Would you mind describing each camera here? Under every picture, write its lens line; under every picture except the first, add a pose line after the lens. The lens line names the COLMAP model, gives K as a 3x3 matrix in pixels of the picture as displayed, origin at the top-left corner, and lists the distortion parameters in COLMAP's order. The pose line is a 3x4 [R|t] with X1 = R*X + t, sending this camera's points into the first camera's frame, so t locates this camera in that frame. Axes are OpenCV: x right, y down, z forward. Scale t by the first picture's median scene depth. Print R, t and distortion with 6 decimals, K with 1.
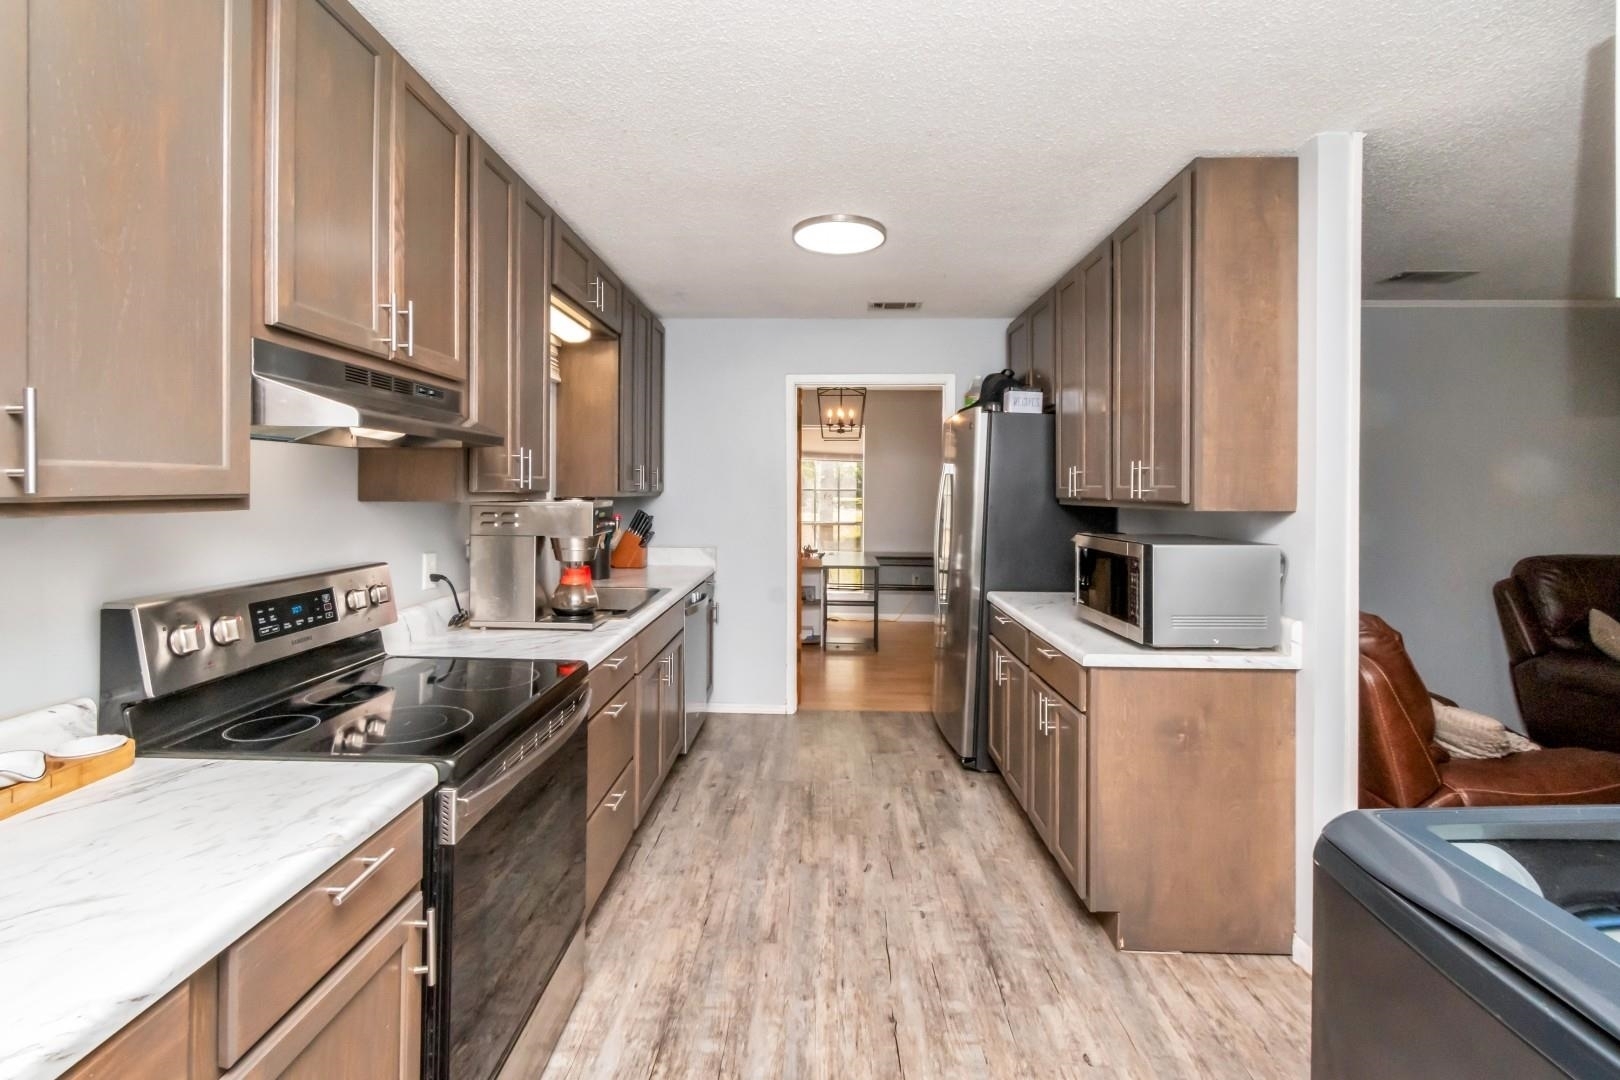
lens RADIAL K [[734.5, 0, 807.3], [0, 734.5, 487.9], [0, 0, 1]] dist [0.002799, -0.000269]
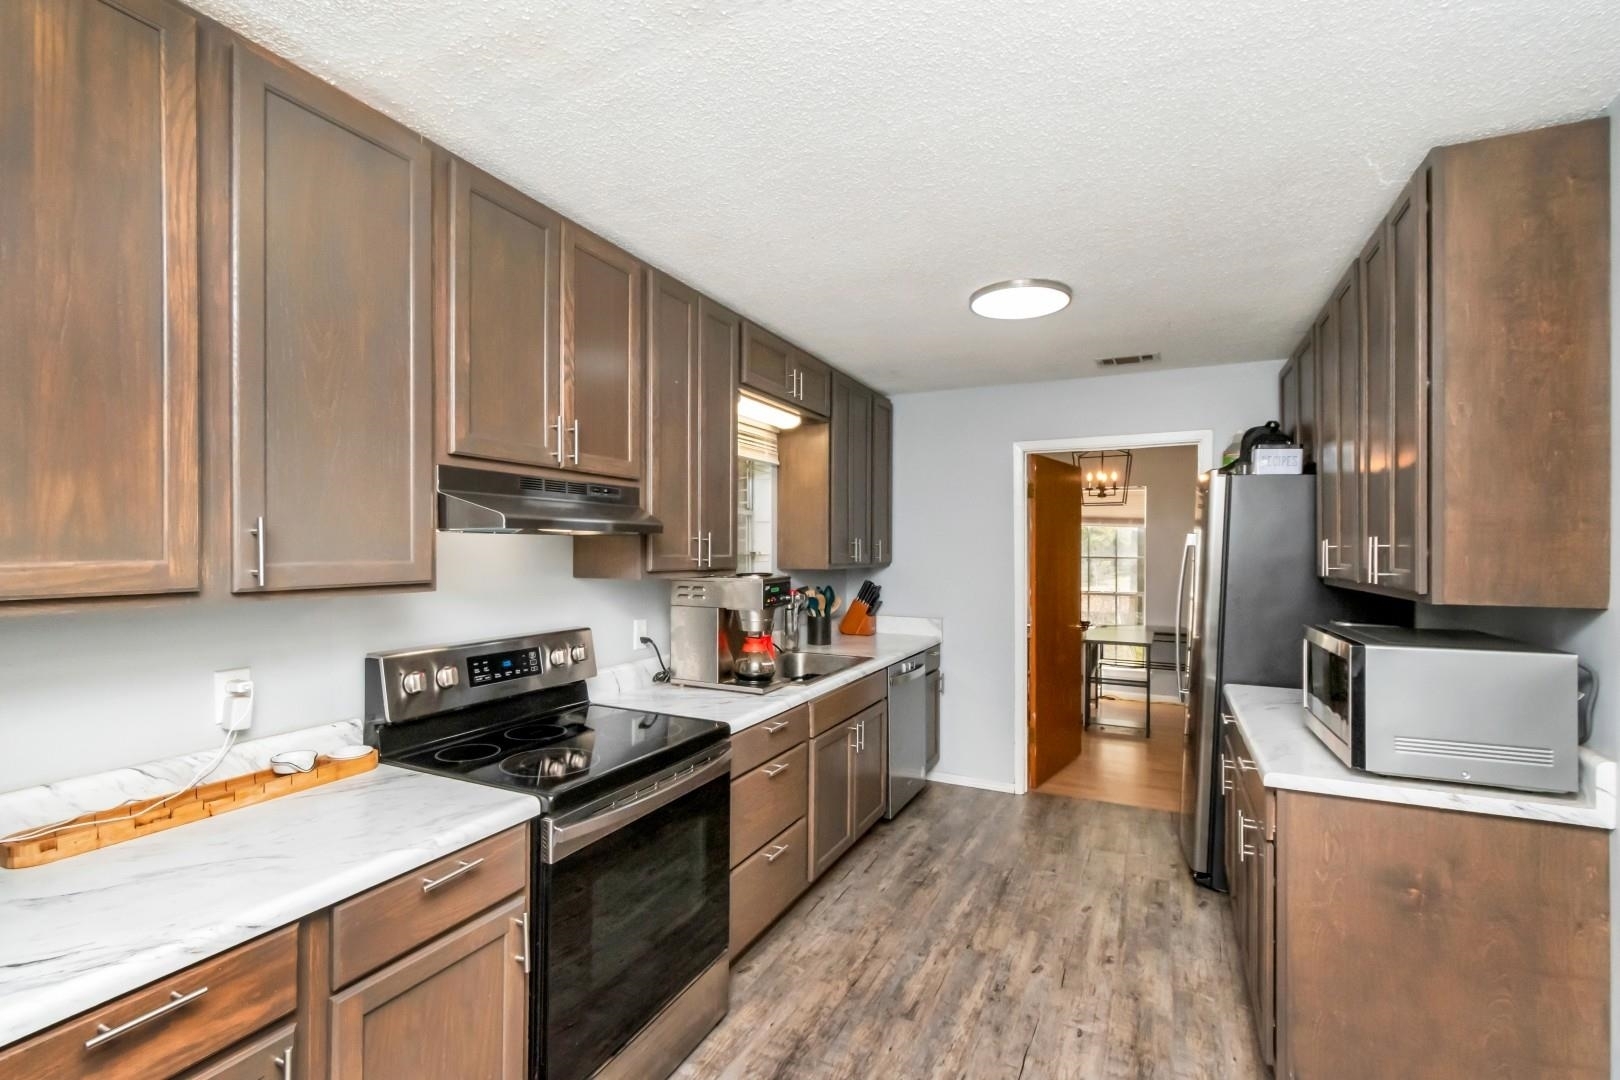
lens RADIAL K [[729.0, 0, 808.3], [0, 729.0, 548.0], [0, 0, 1]] dist [0.001574, -0.000725]
pose [[0.912100, -0.002192, -0.409962, 0.234759], [0.001236, 0.999996, -0.002599, -0.025499], [0.409966, 0.001864, 0.912099, 0.029316]]
